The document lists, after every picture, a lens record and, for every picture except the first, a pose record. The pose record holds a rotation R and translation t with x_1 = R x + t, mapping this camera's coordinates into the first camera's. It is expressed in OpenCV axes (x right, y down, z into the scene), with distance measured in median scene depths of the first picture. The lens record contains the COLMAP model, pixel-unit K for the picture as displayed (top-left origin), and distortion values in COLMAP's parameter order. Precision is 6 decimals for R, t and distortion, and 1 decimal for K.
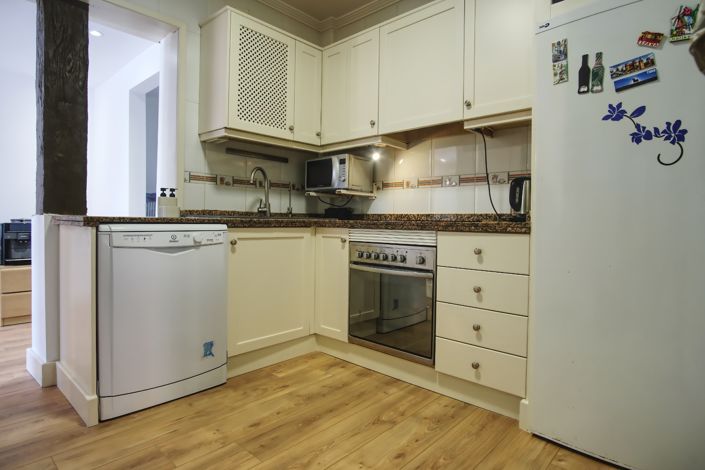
lens RADIAL K [[399.1, 0, 356.2], [0, 399.1, 229.5], [0, 0, 1]] dist [-0.000651, -0.000329]
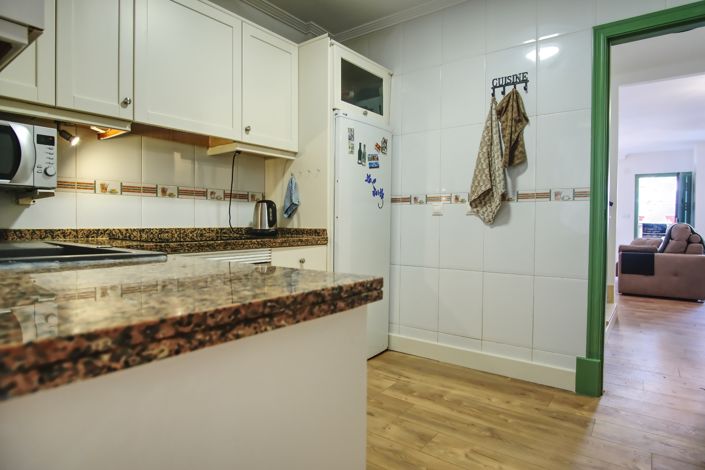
lens RADIAL K [[399.1, 0, 356.5], [0, 399.1, 233.5], [0, 0, 1]] dist [-0.000651, -0.000329]
pose [[-0.078038, -0.042515, 0.996043, -1.227671], [0.013690, 0.998950, 0.043712, -0.107848], [-0.996856, 0.017047, -0.077374, 1.155249]]
